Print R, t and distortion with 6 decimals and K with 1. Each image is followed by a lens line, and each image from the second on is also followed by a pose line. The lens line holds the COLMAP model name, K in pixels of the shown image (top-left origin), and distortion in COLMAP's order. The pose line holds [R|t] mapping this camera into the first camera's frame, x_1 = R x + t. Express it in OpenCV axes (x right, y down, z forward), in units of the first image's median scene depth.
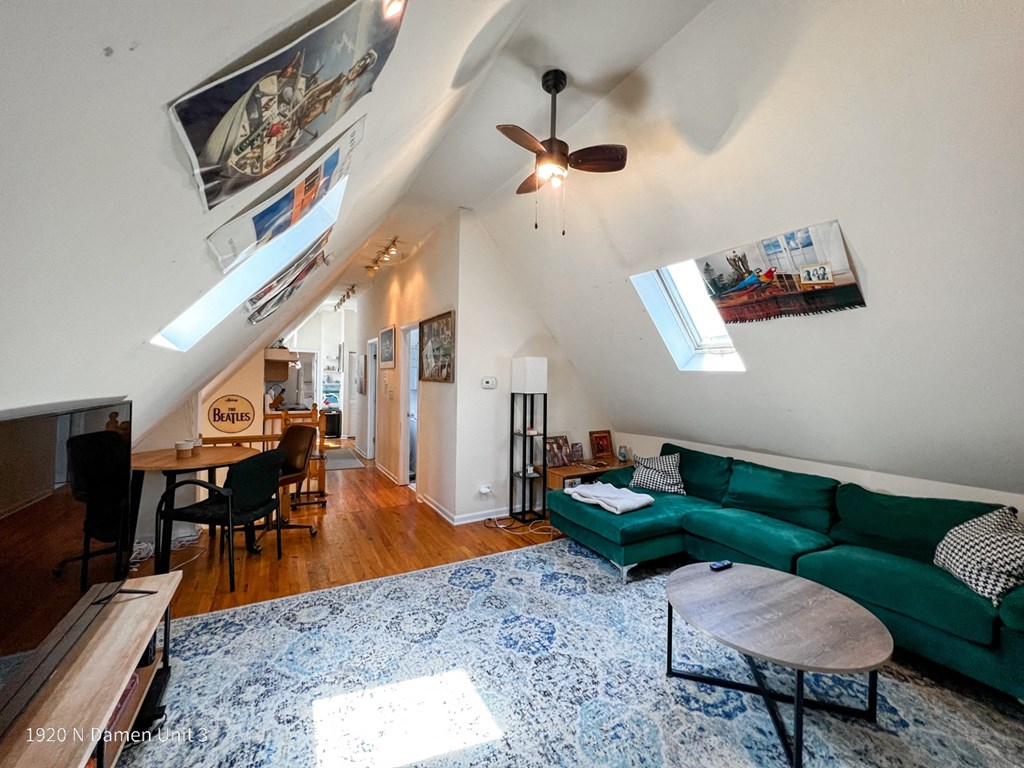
lens RADIAL K [[413.6, 0, 508.2], [0, 413.6, 384.2], [0, 0, 1]] dist [0.000778, 0.000880]
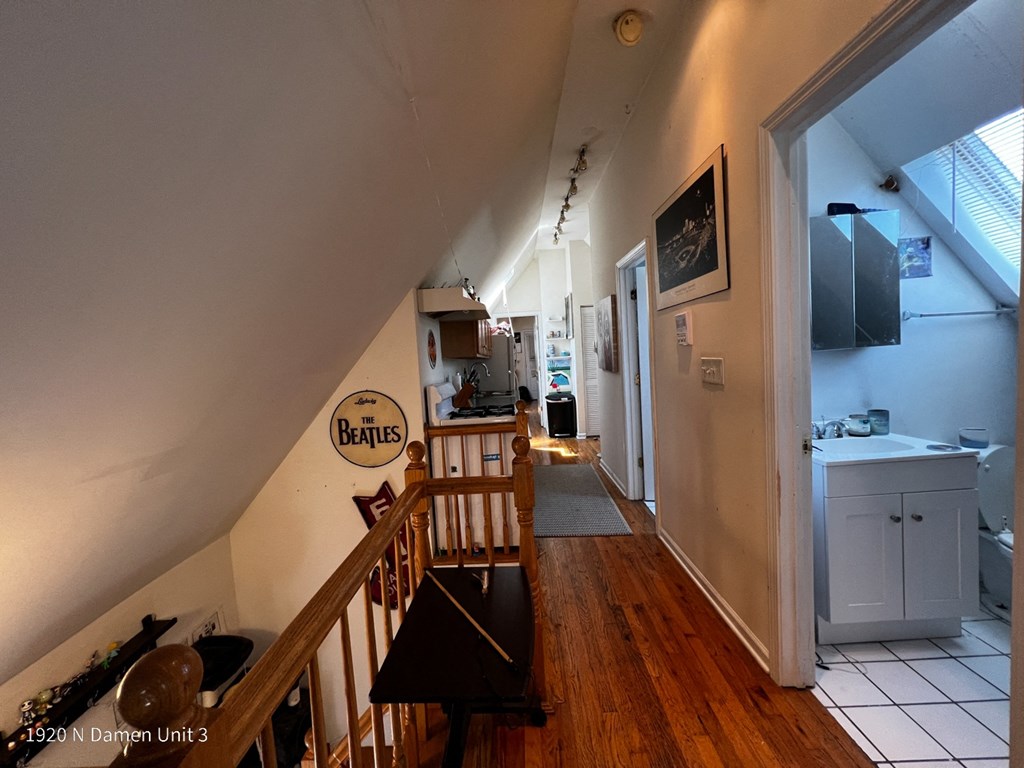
lens RADIAL K [[413.6, 0, 506.5], [0, 413.6, 382.5], [0, 0, 1]] dist [0.000778, 0.000880]
pose [[0.854974, -0.037591, -0.517306, -0.596215], [0.071541, 0.996384, 0.045835, 0.012299], [0.513713, -0.076197, 0.854572, 1.472805]]
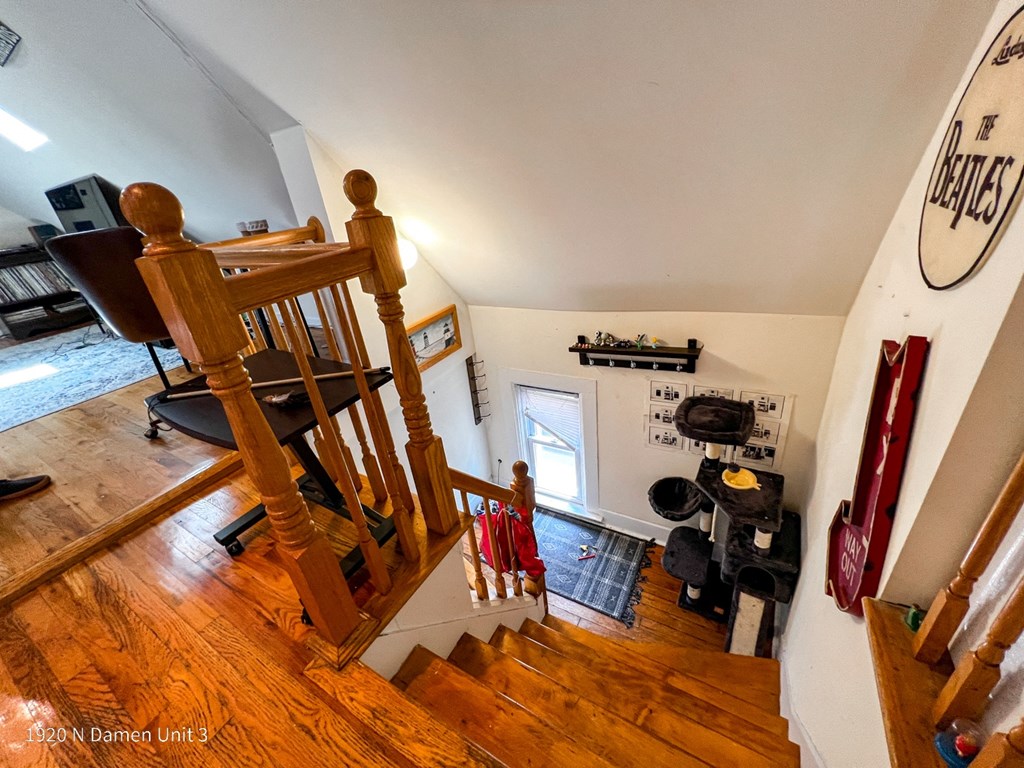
lens RADIAL K [[413.6, 0, 510.0], [0, 413.6, 386.6], [0, 0, 1]] dist [0.000778, 0.000880]
pose [[-0.861543, 0.291568, -0.415610, -0.950691], [0.089993, 0.893381, 0.440194, 0.142779], [0.499645, 0.341844, -0.795925, 2.337468]]
